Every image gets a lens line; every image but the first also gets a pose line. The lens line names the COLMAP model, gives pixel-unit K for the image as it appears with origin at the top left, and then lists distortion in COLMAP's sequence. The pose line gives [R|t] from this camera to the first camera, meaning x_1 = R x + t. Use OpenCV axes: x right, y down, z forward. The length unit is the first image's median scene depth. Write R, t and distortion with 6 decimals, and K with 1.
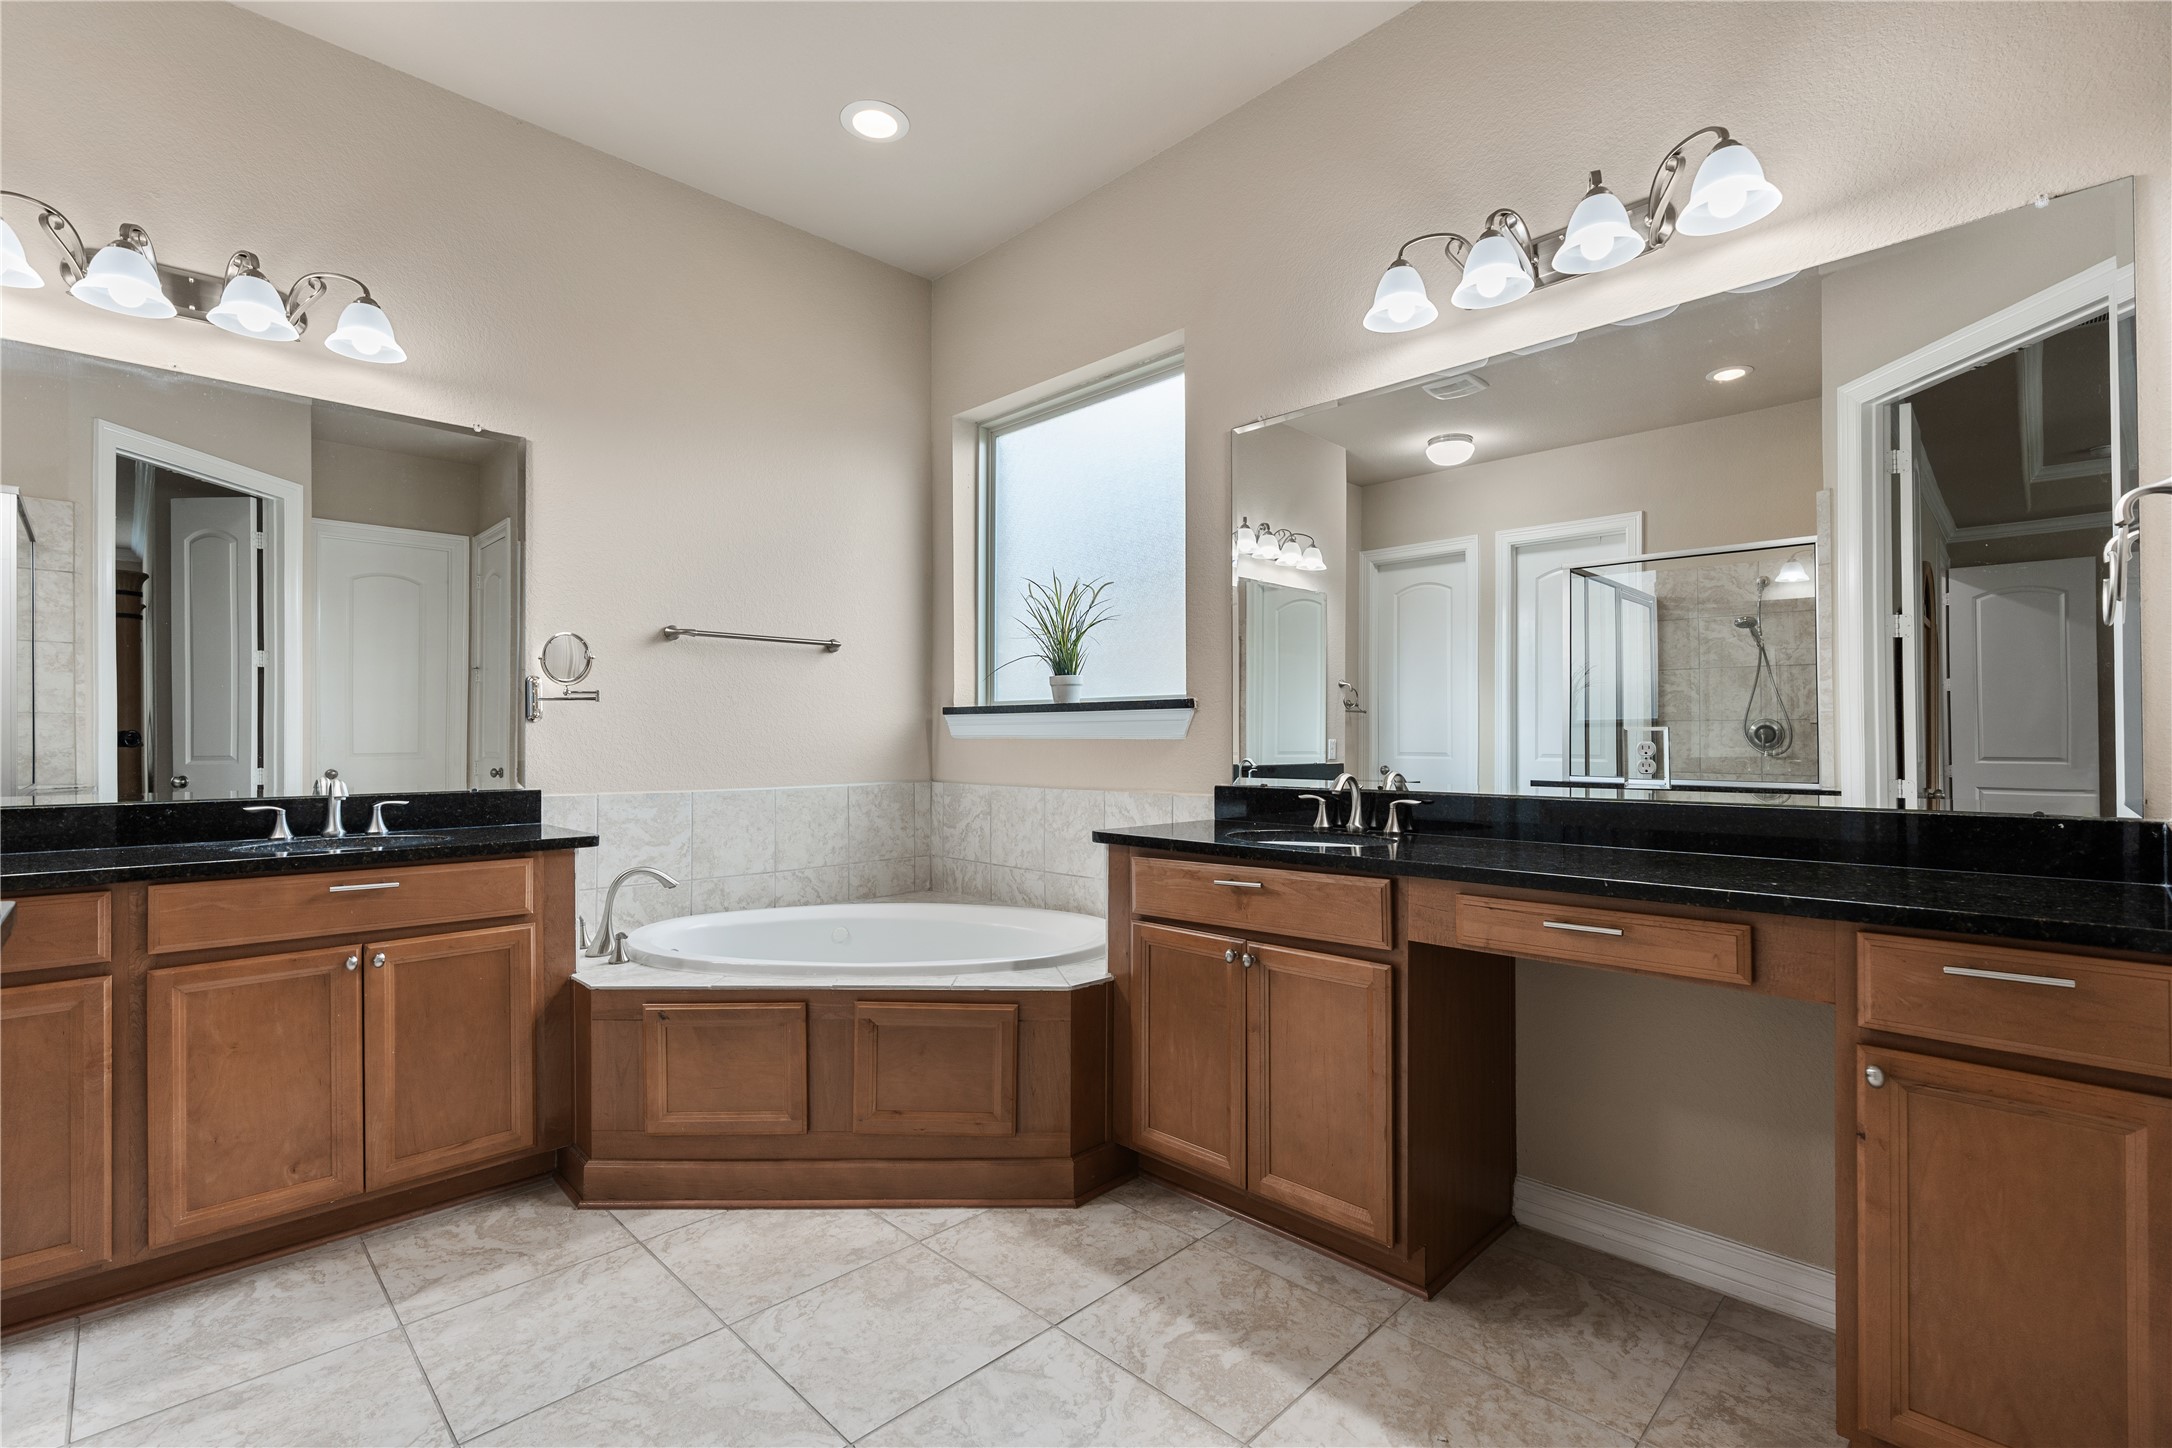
lens RADIAL K [[968.5, 0, 1090.2], [0, 968.5, 733.1], [0, 0, 1]] dist [-0.012408, 0.005444]
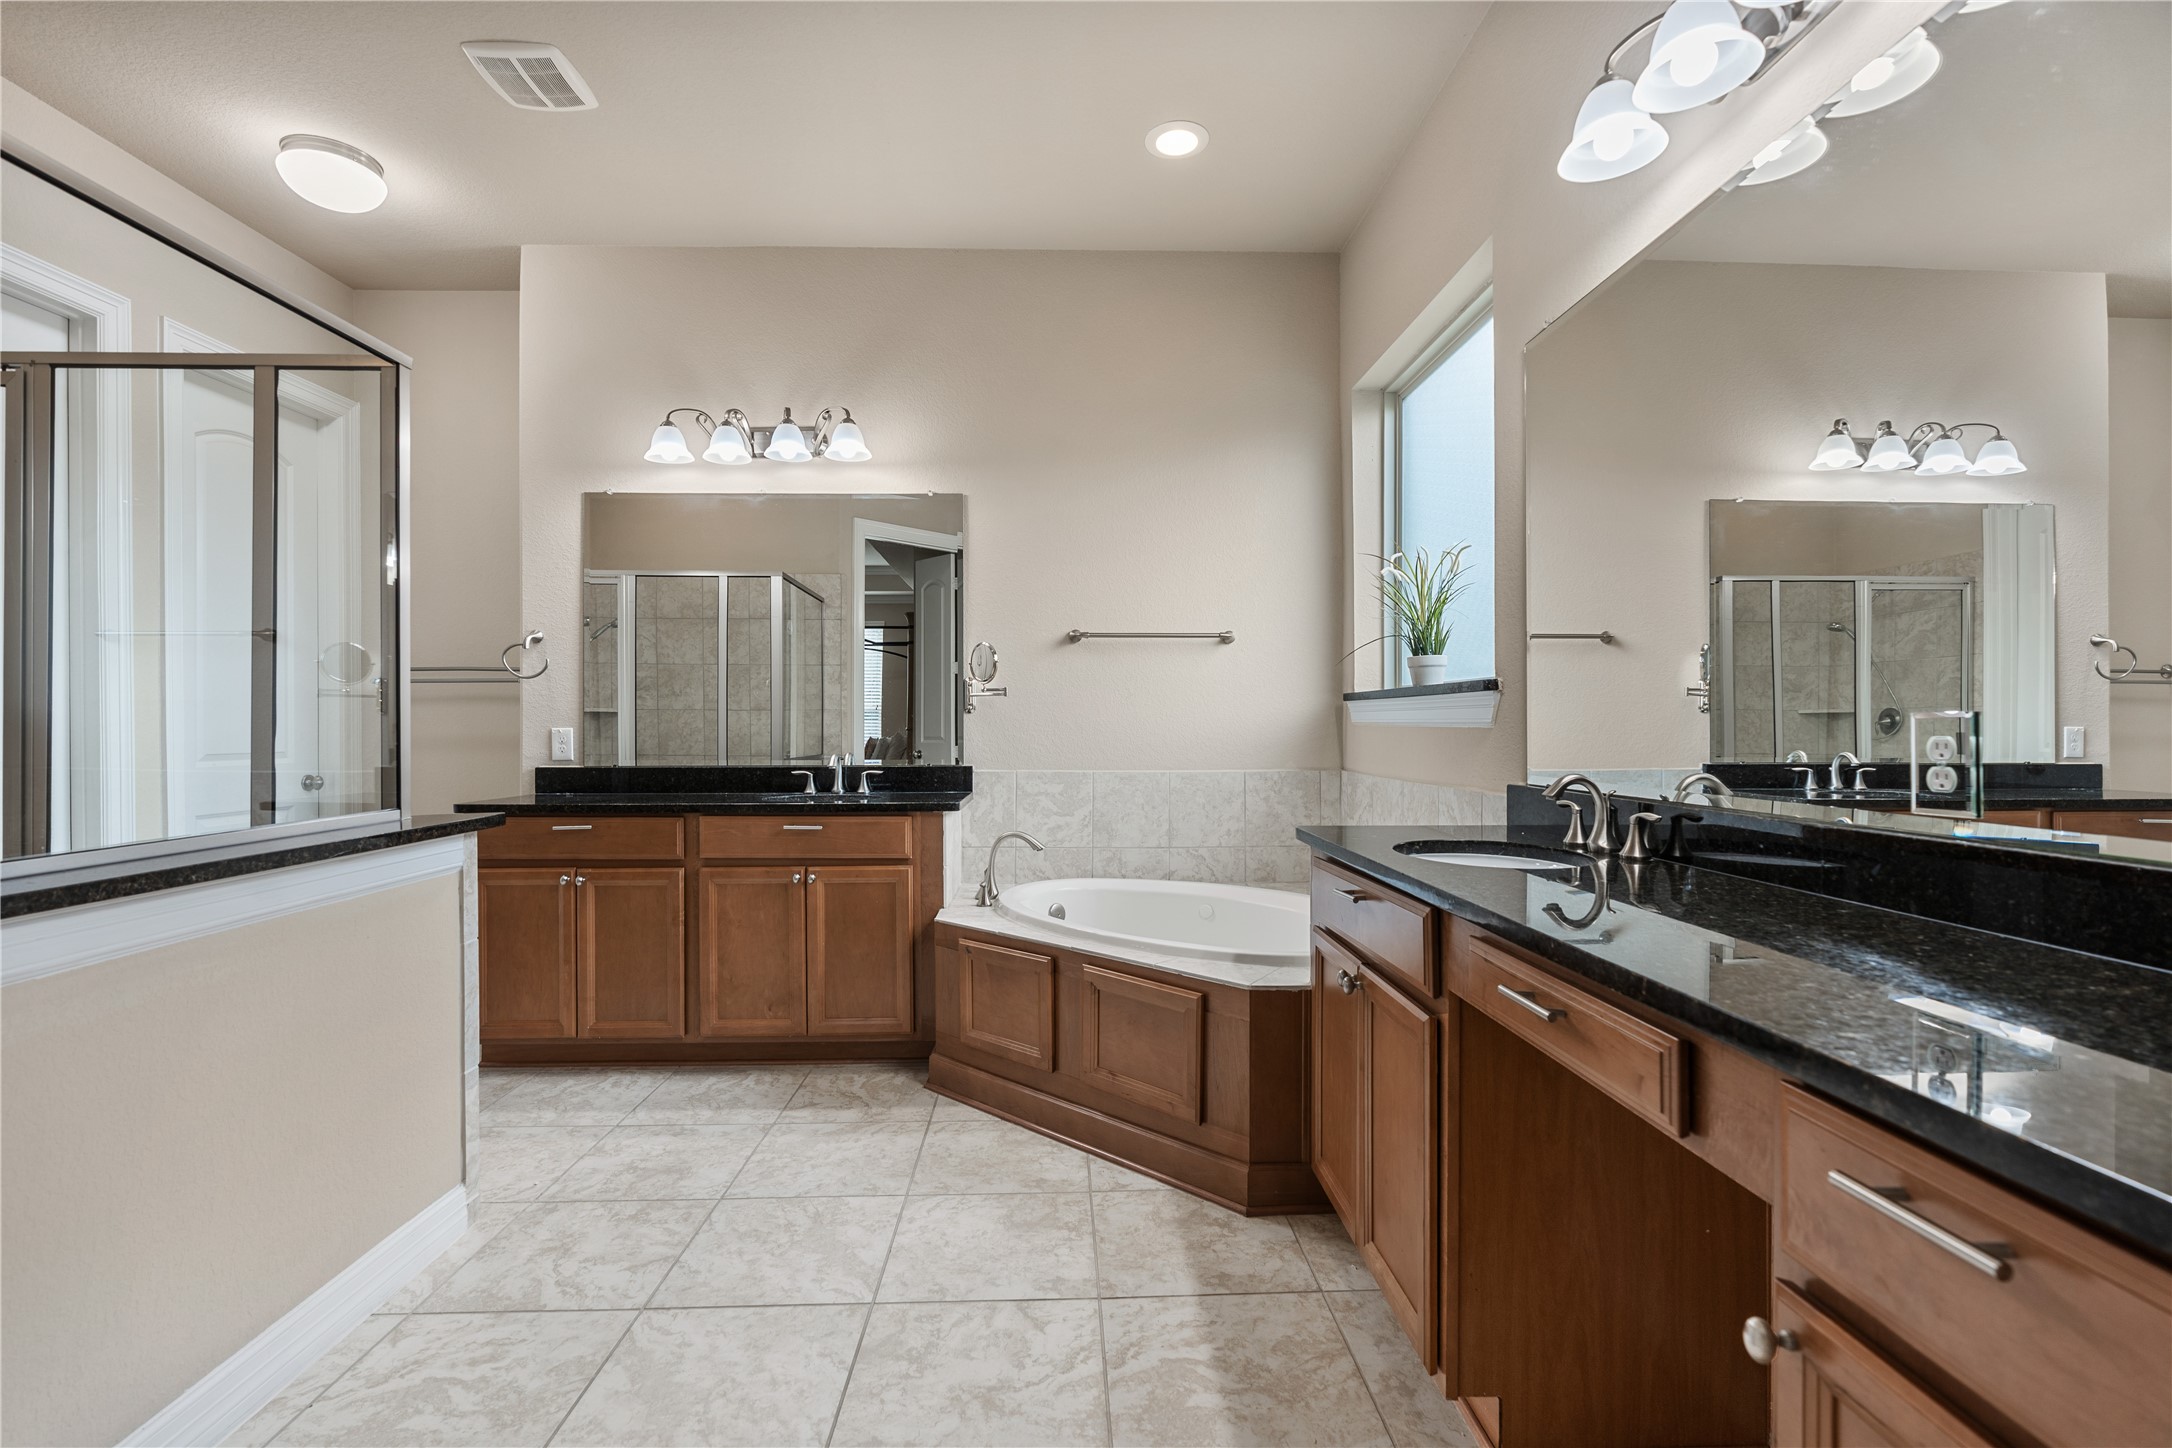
lens RADIAL K [[977.4, 0, 1091.4], [0, 977.4, 724.0], [0, 0, 1]] dist [-0.007282, 0.000271]
pose [[0.734255, -0.000344, -0.678873, 0.525460], [0.004269, 0.999982, 0.004112, -0.002183], [0.678860, -0.005917, 0.734244, 0.185485]]
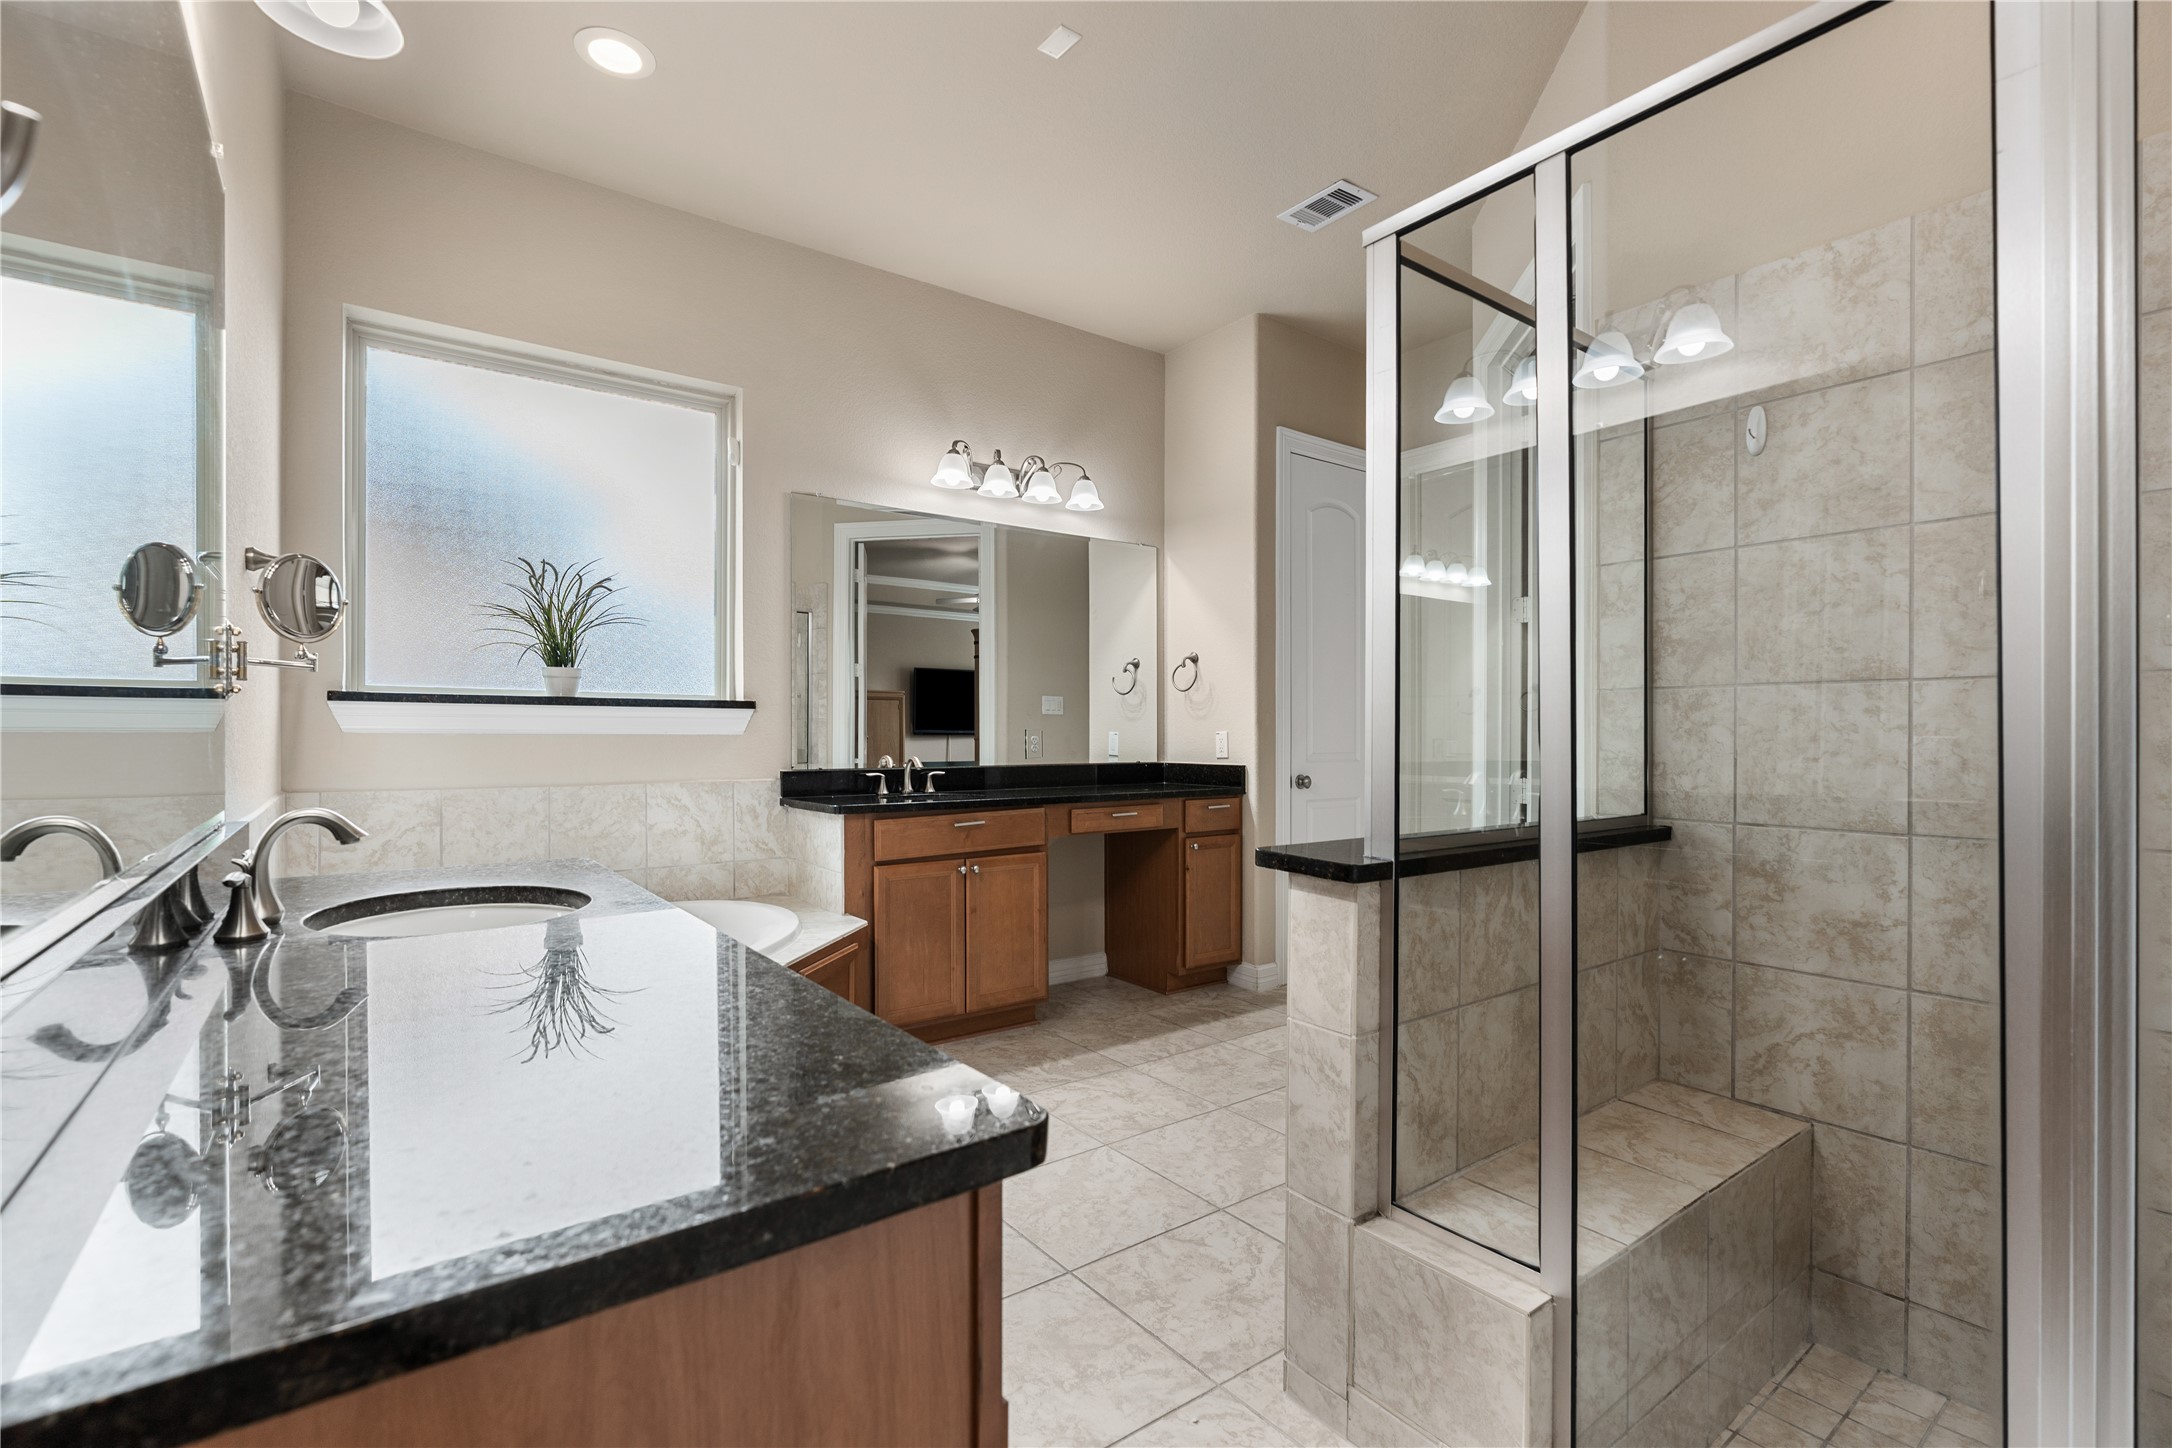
lens RADIAL K [[956.1, 0, 1077.2], [0, 956.1, 716.1], [0, 0, 1]] dist [0.000885, 0.000194]
pose [[0.146267, 0.036842, 0.988559, -1.282162], [0.002586, 0.999289, -0.037624, 0.036282], [-0.989242, 0.008060, 0.146068, 0.529098]]
